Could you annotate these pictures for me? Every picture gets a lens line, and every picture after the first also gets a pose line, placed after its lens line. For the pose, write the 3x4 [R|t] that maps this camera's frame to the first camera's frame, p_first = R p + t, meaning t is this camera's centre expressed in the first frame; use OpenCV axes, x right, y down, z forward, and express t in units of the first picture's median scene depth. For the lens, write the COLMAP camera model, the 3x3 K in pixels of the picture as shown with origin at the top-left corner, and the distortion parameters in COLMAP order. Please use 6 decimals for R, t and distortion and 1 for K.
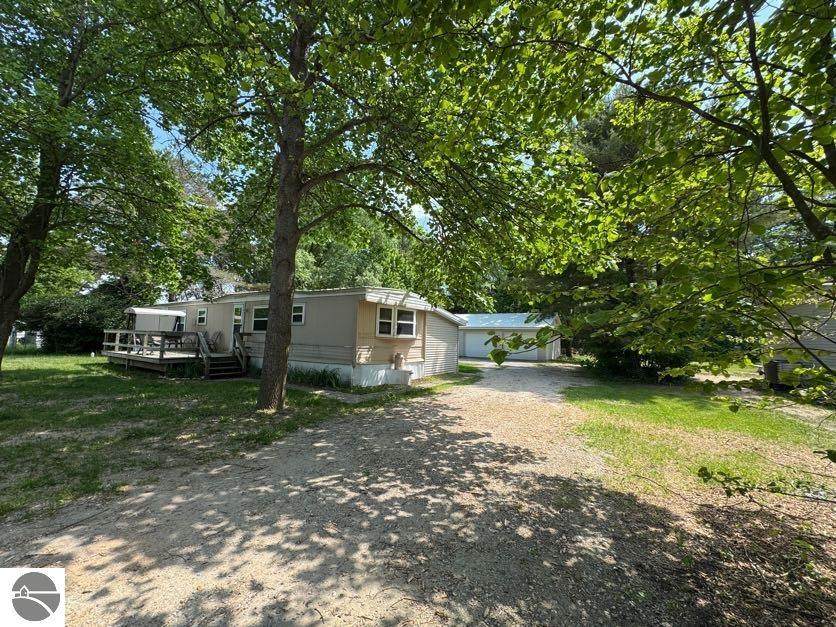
lens RADIAL K [[336.7, 0, 417.3], [0, 336.7, 314.8], [0, 0, 1]] dist [0.007504, 0.000314]
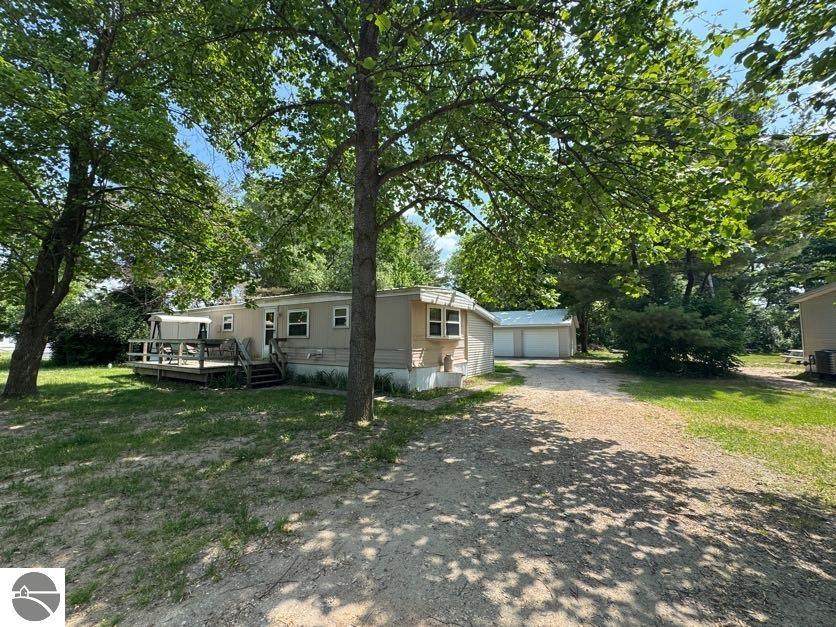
lens RADIAL K [[336.7, 0, 419.2], [0, 336.7, 314.1], [0, 0, 1]] dist [0.007504, 0.000314]
pose [[0.999394, -0.028458, 0.020054, -0.153967], [0.028491, 0.999593, -0.001352, -0.003453], [-0.020007, 0.001922, 0.999798, 0.039910]]
